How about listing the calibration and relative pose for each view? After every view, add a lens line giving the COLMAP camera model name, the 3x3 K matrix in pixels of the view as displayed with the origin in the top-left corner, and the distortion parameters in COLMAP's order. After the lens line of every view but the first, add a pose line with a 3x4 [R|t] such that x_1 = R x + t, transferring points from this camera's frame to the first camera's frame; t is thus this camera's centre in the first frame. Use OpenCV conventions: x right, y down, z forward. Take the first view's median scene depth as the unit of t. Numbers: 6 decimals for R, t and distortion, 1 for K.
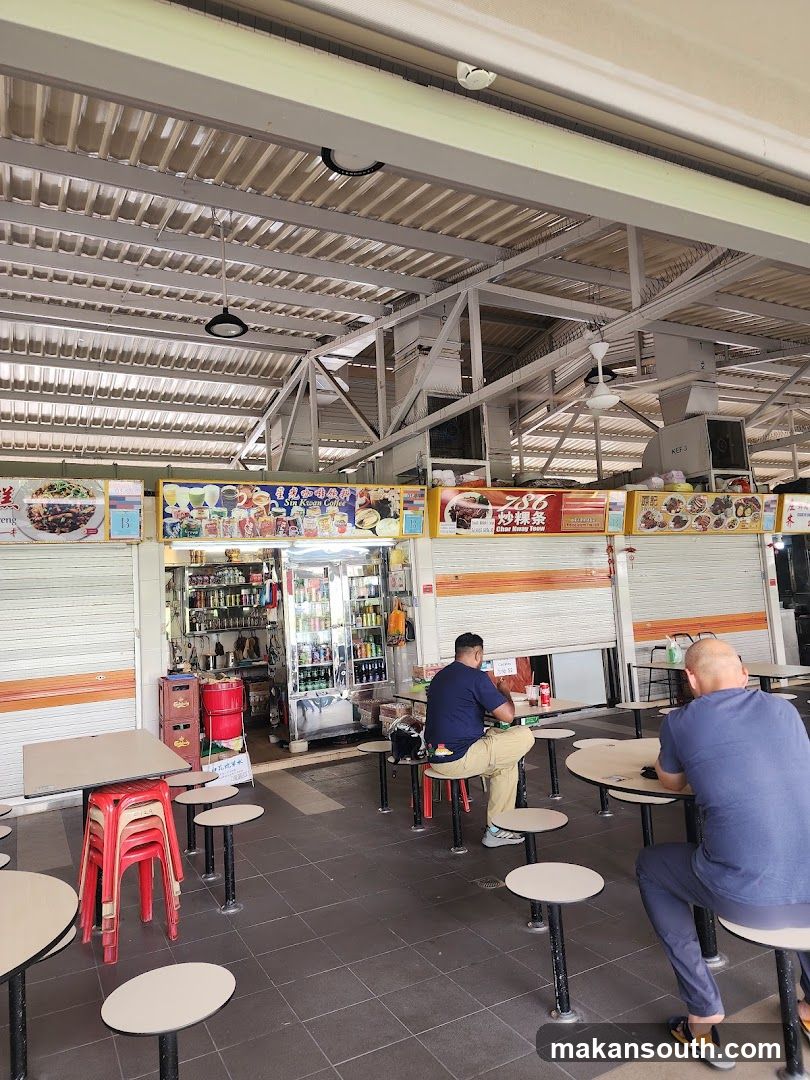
lens RADIAL K [[746.8, 0, 411.4], [0, 746.8, 557.6], [0, 0, 1]] dist [0.039284, -0.082095]
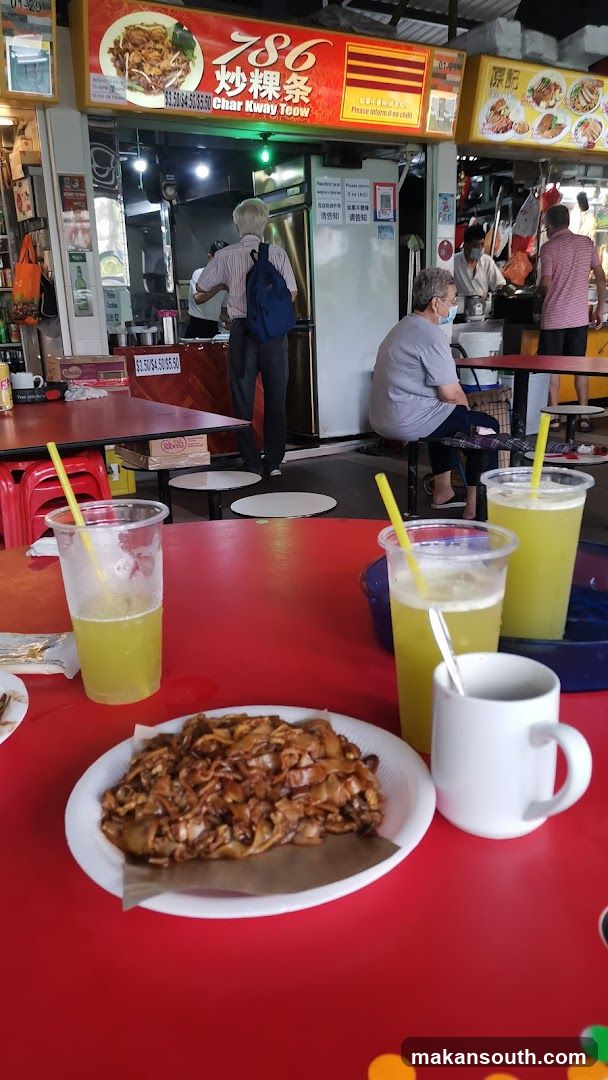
lens RADIAL K [[860.0, 0, 303.4], [0, 860.0, 558.0], [0, 0, 1]] dist [0.068731, -0.100348]
pose [[0.995906, 0.003291, 0.090335, 0.122549], [-0.033072, 0.943318, 0.330238, 0.059690], [-0.084128, -0.331873, 0.939565, 0.312170]]
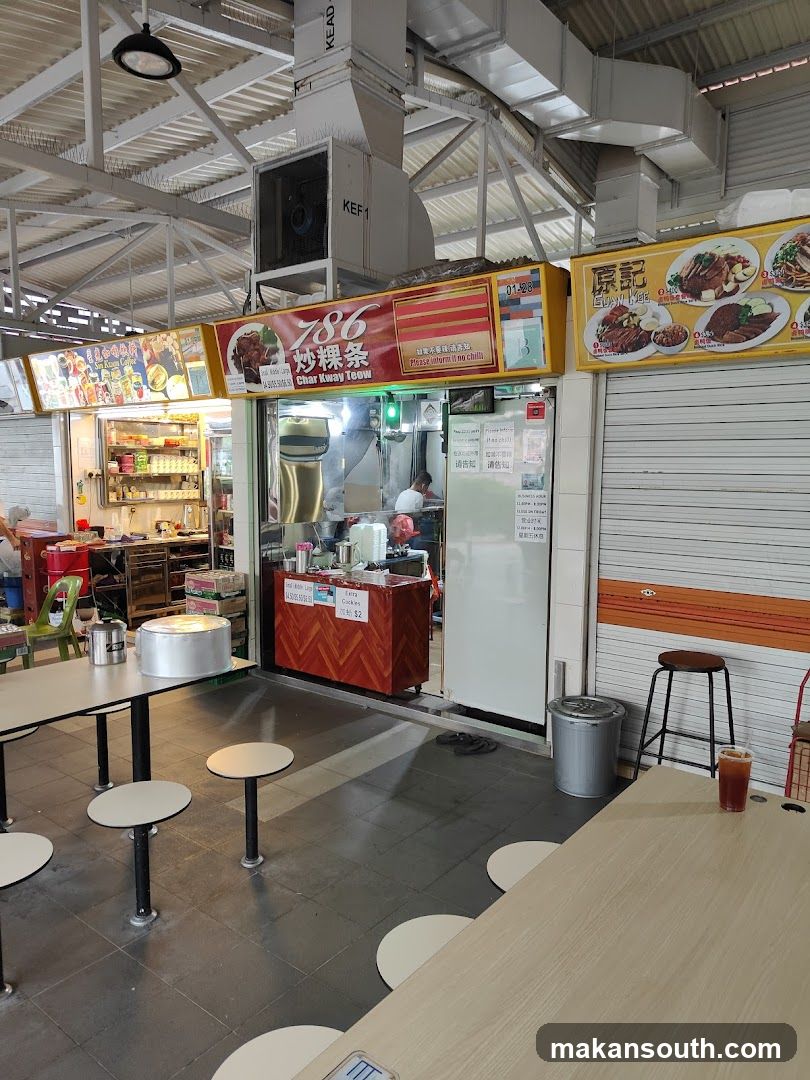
lens RADIAL K [[746.8, 0, 411.4], [0, 746.8, 557.6], [0, 0, 1]] dist [0.039284, -0.082095]
pose [[0.405868, 0.172416, -0.897521, 0.717435], [0.020930, 0.980033, 0.197732, -0.015384], [0.913692, -0.099038, 0.394155, 0.827432]]
